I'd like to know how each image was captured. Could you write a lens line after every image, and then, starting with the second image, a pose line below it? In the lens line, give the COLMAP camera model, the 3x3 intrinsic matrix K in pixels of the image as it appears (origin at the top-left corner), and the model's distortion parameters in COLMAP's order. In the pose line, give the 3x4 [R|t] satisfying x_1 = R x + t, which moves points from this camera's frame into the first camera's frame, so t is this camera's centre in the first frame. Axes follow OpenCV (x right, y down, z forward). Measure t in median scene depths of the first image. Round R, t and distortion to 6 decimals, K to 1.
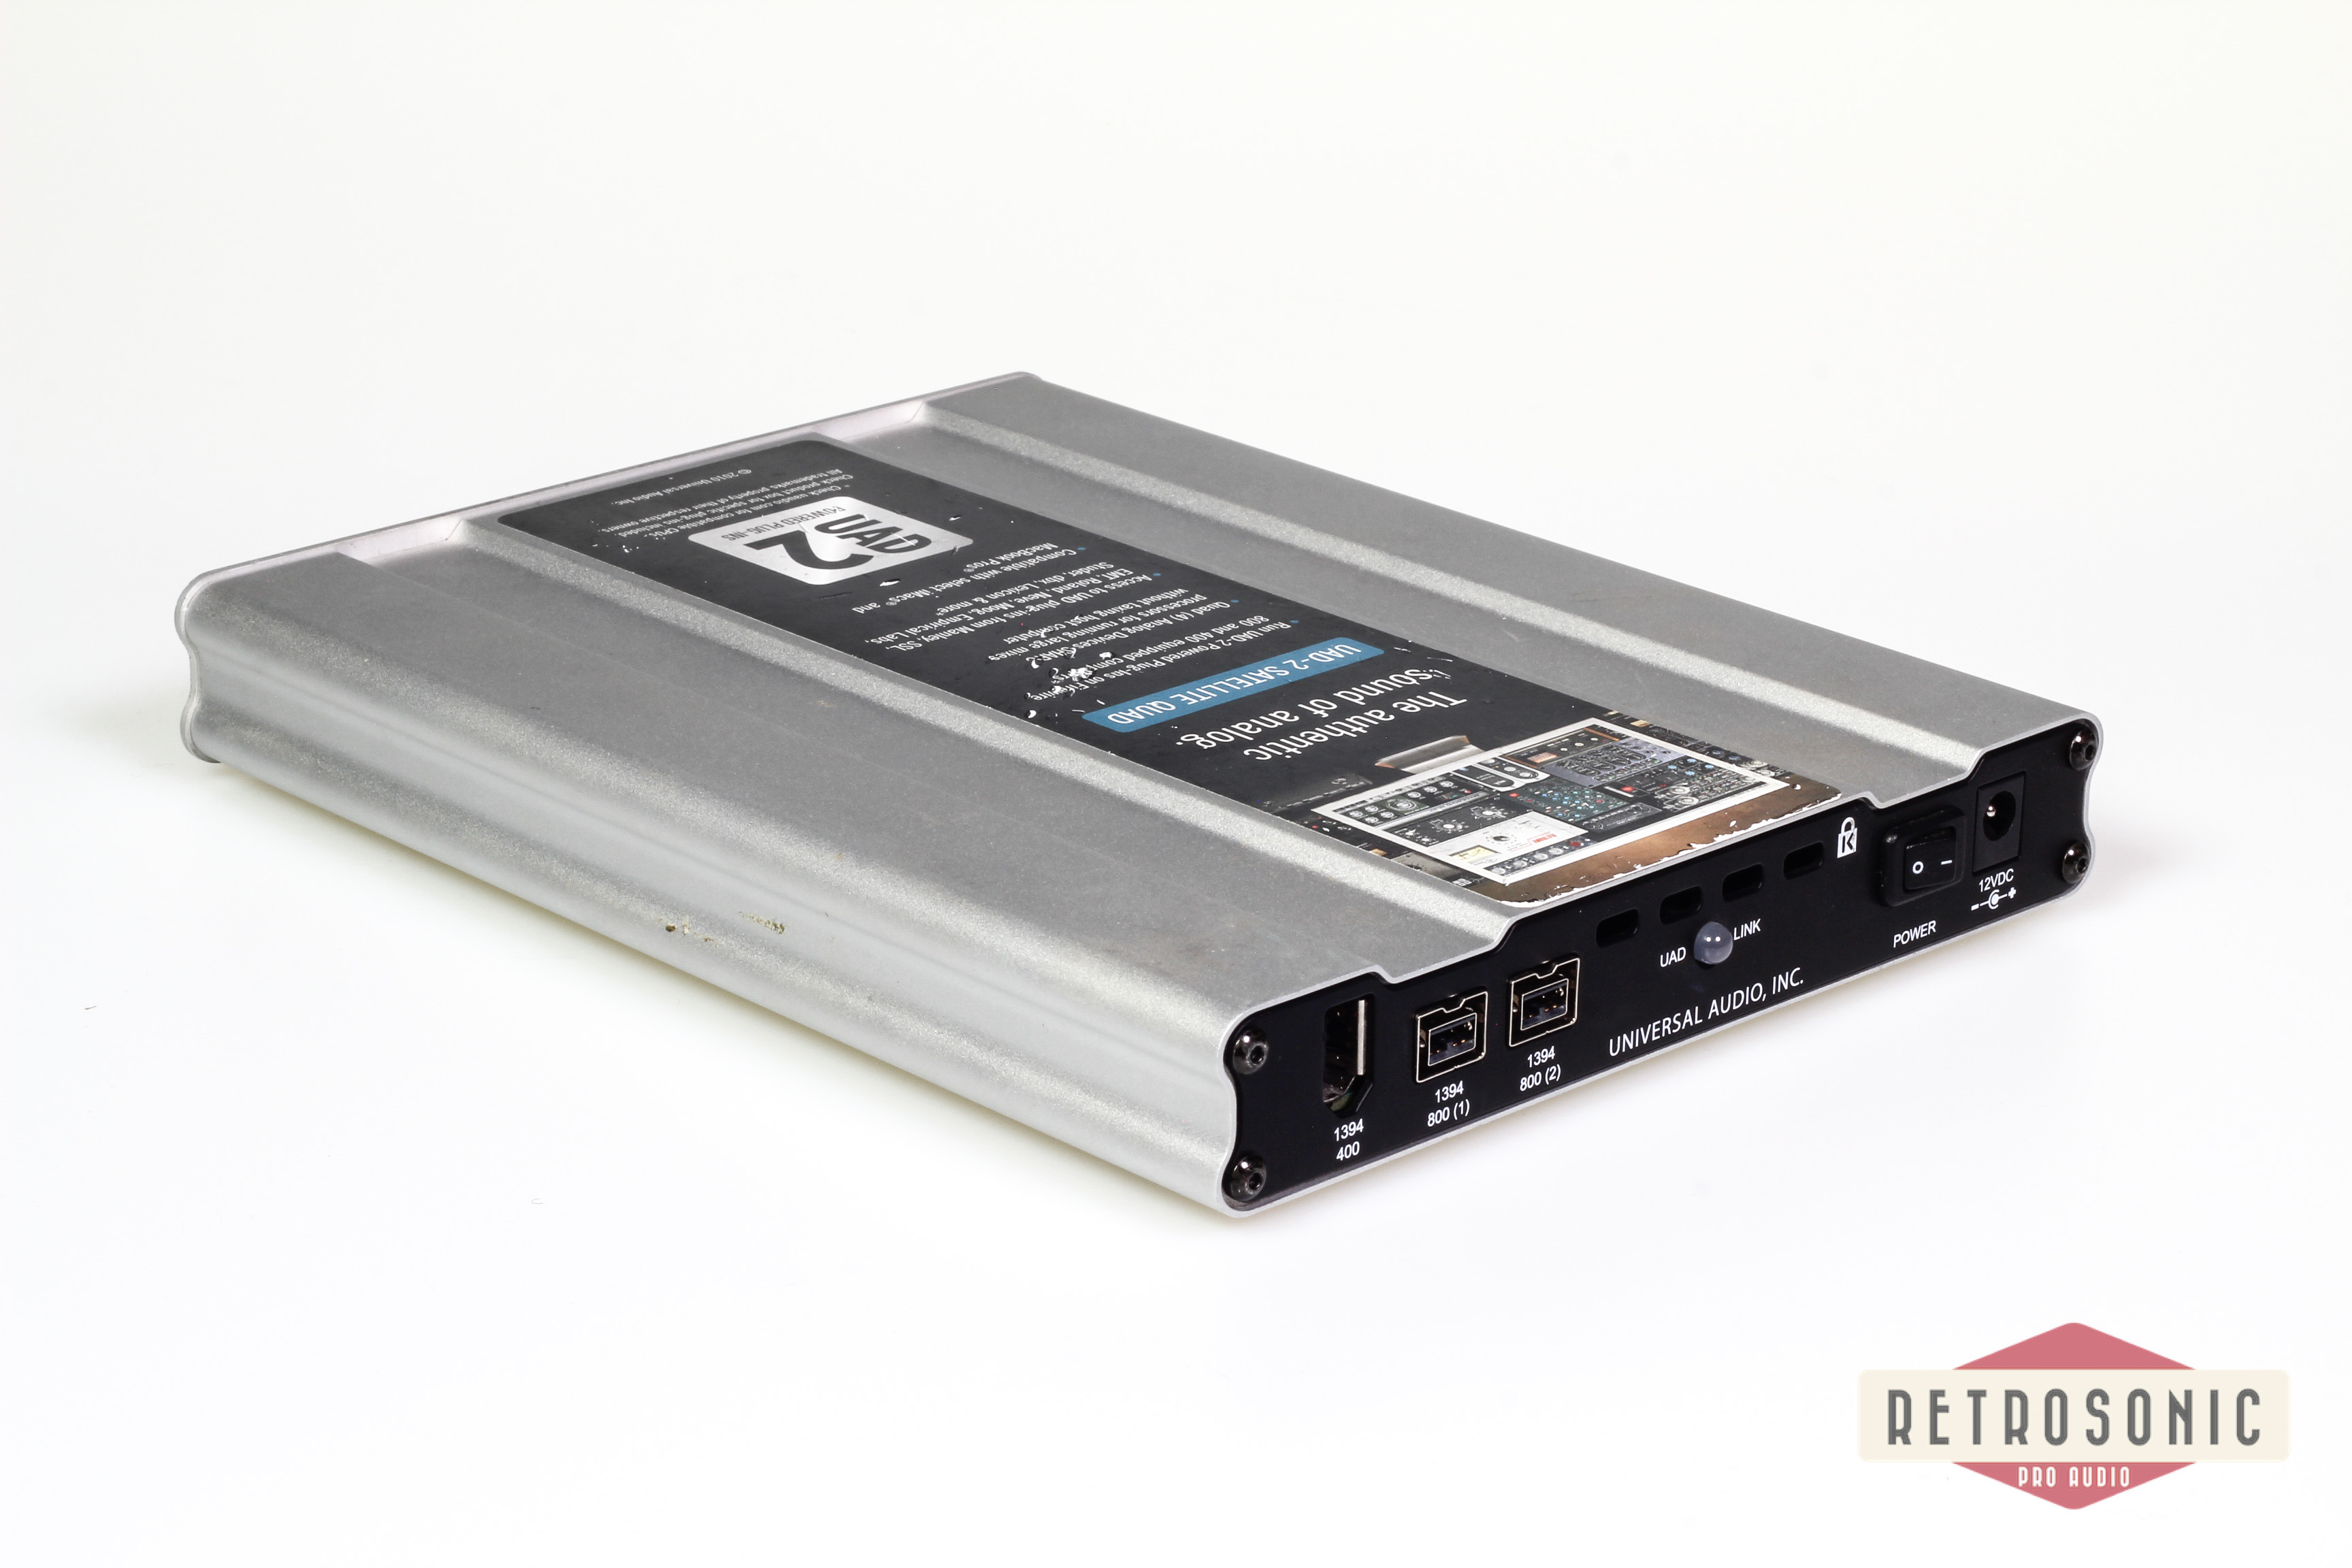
lens RADIAL K [[5798.3, 0, 1176.4], [0, 5798.3, 783.9], [0, 0, 1]] dist [-0.082712, 0.000000]
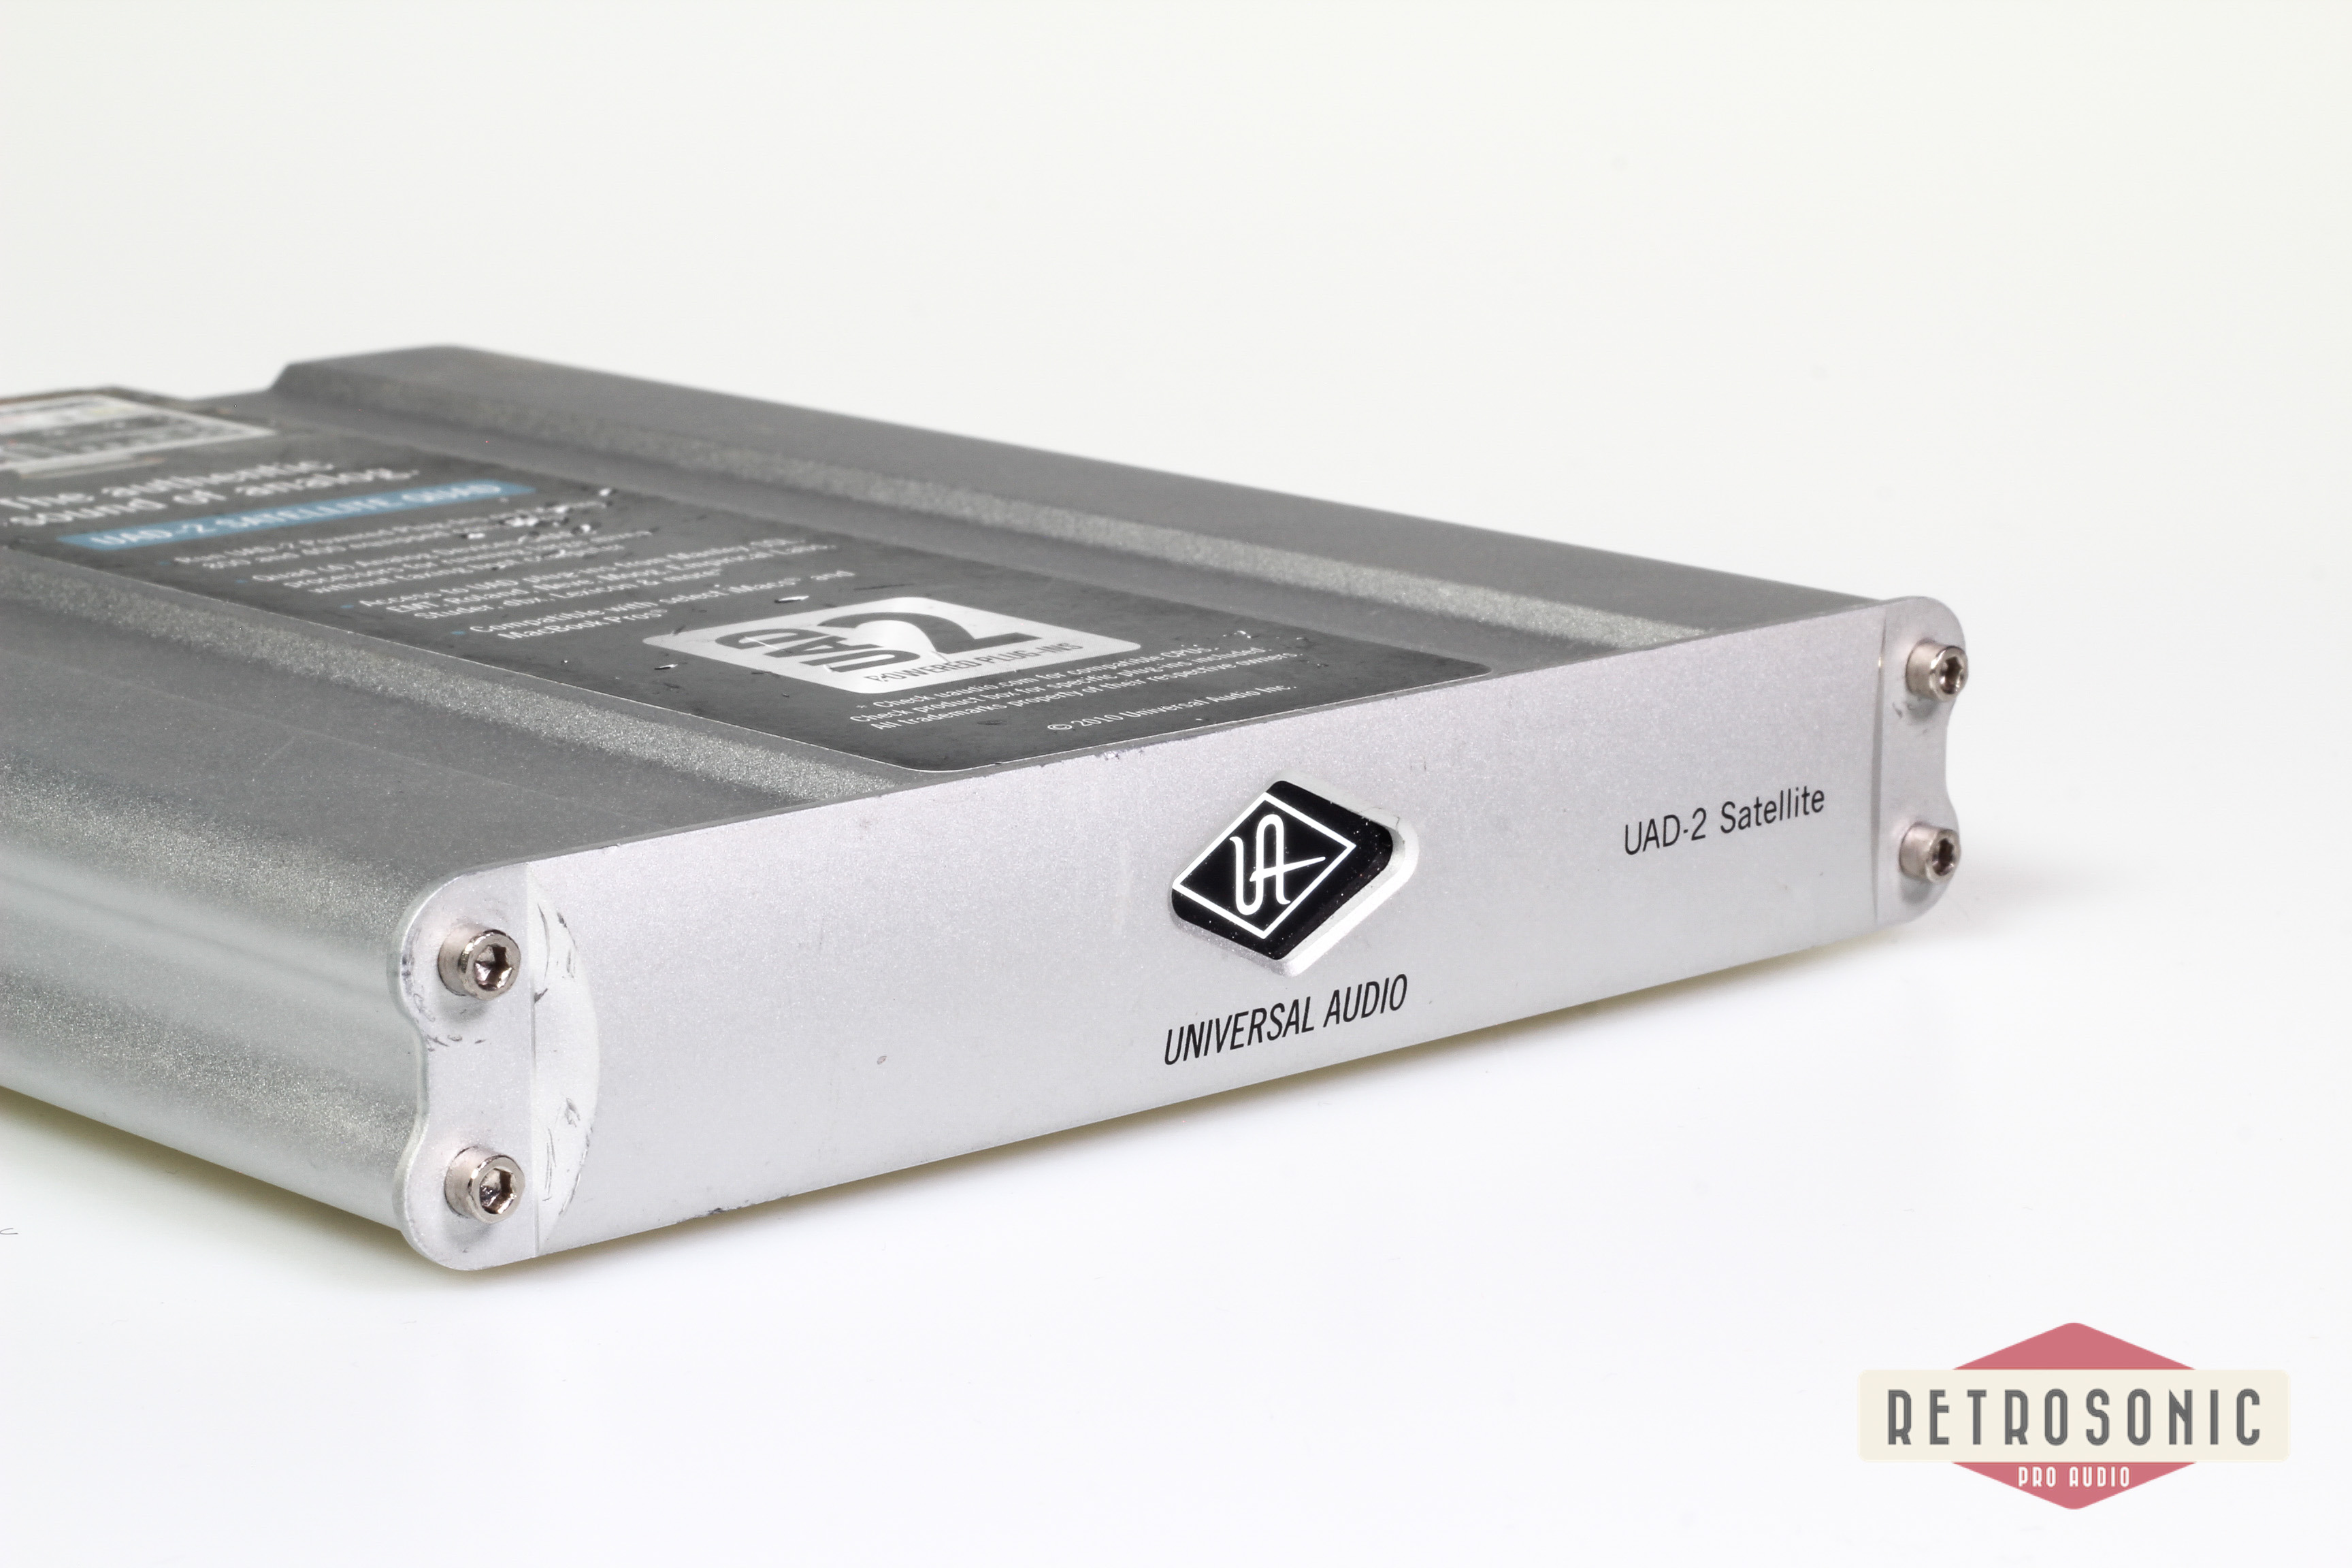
lens RADIAL K [[6097.7, 0, 1167.4], [0, 6097.7, 778.9], [0, 0, 1]] dist [-0.130357, 0.000000]
pose [[-0.999939, -0.009369, 0.005867, -0.095112], [-0.004677, 0.839451, 0.543415, -0.375479], [-0.010016, 0.543354, -0.839444, 1.587576]]
